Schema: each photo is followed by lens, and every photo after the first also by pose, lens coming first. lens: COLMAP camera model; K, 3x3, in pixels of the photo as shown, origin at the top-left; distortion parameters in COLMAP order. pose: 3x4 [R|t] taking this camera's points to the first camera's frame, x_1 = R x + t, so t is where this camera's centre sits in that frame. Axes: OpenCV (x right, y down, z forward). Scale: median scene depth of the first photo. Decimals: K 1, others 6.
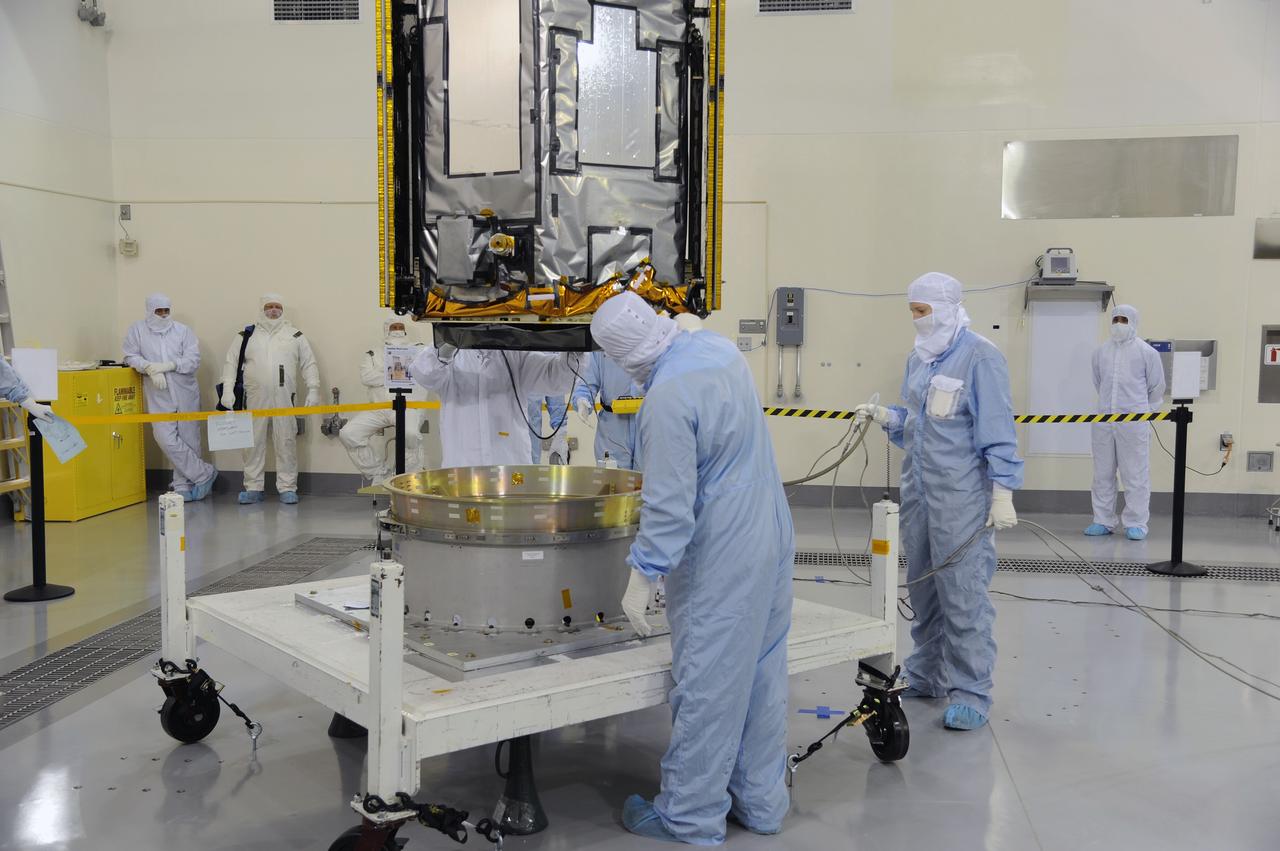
lens RADIAL K [[1332.4, 0, 637.9], [0, 1332.4, 442.1], [0, 0, 1]] dist [0.065963, 0.024074]
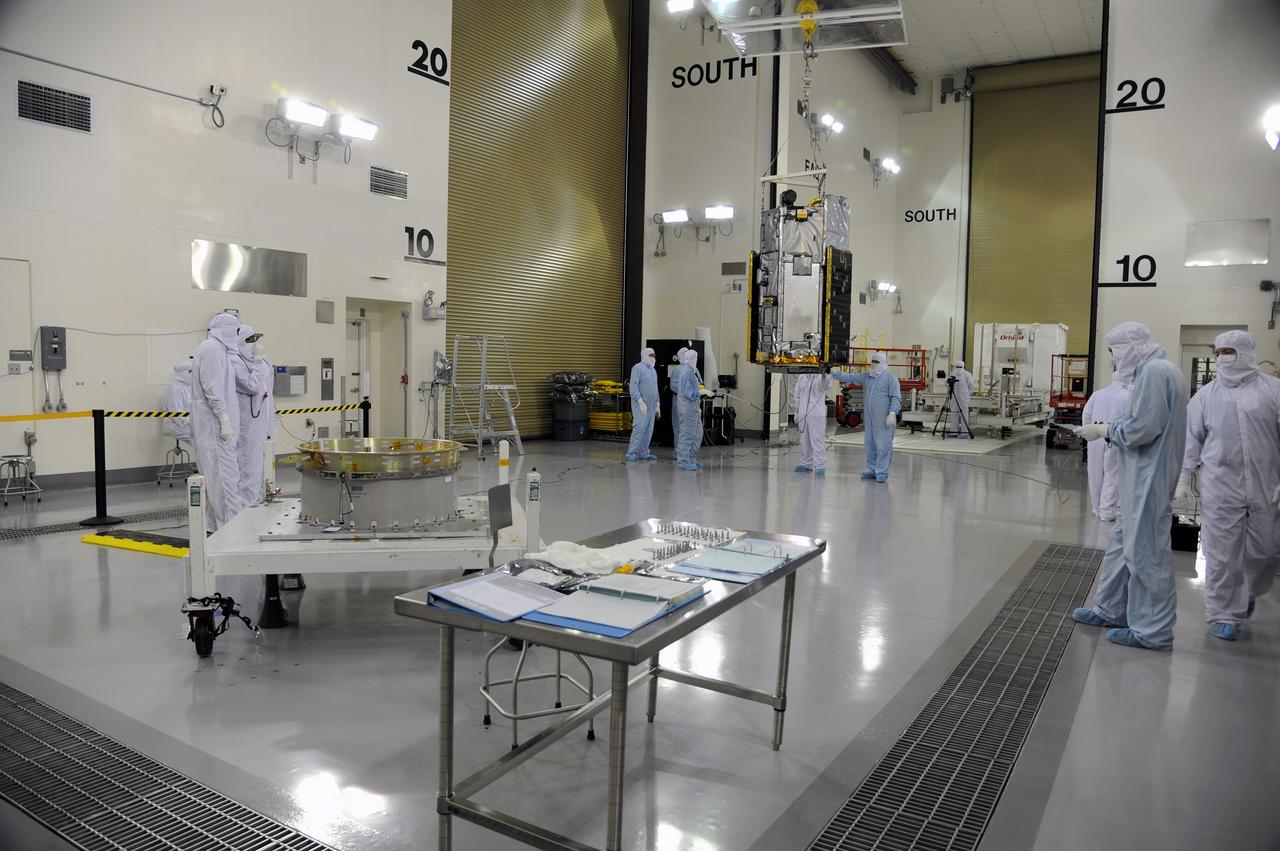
lens RADIAL K [[877.2, 0, 640.0], [0, 877.2, 425.5], [0, 0, 1]] dist [-0.120099, 0.071958]
pose [[0.406211, -0.060157, 0.911797, -0.417312], [0.070864, 0.996899, 0.034201, -0.004523], [-0.911028, 0.050721, 0.409214, 0.128267]]
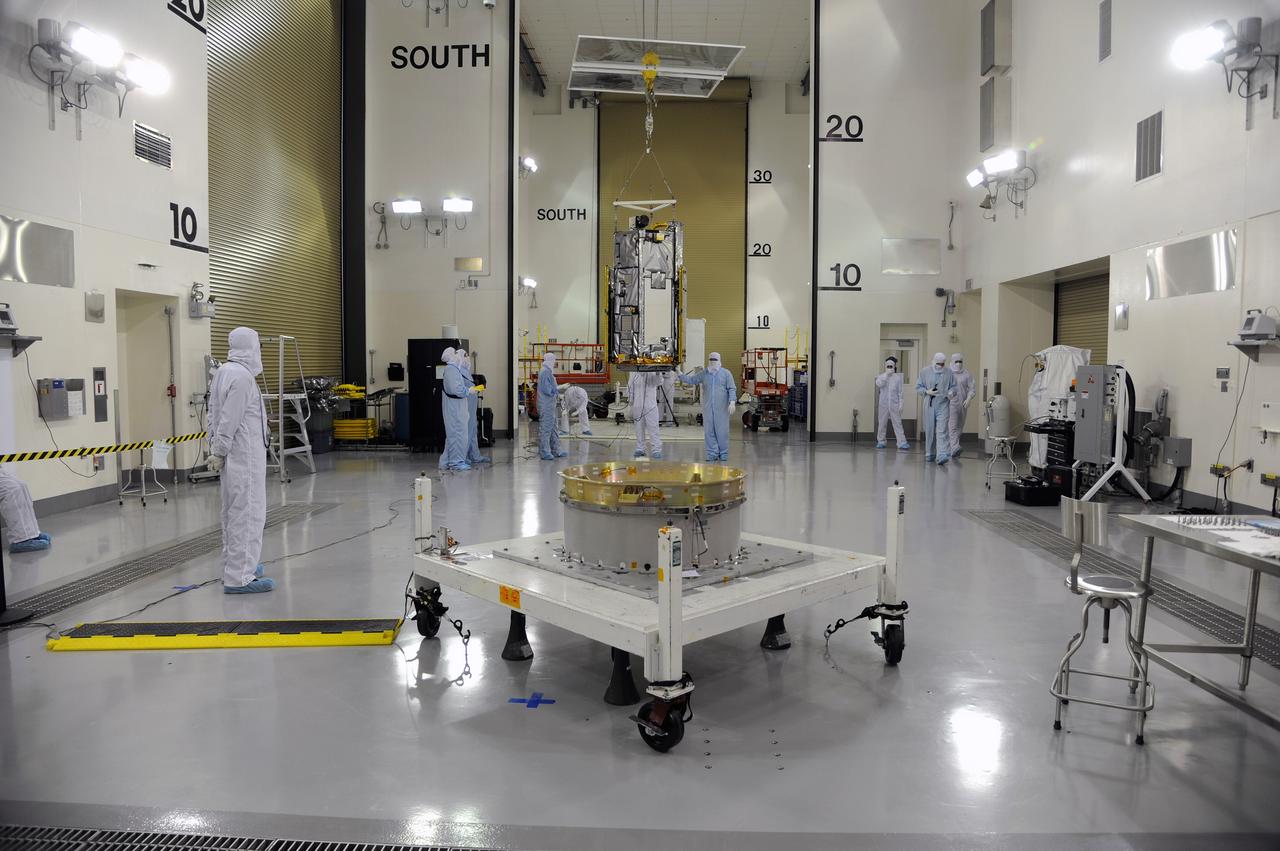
lens RADIAL K [[877.2, 0, 640.0], [0, 877.2, 425.5], [0, 0, 1]] dist [-0.120099, 0.071958]
pose [[-0.097138, -0.076665, 0.992314, -0.454369], [0.093074, 0.991960, 0.085749, -0.046843], [-0.990909, 0.100689, -0.089221, 0.498420]]
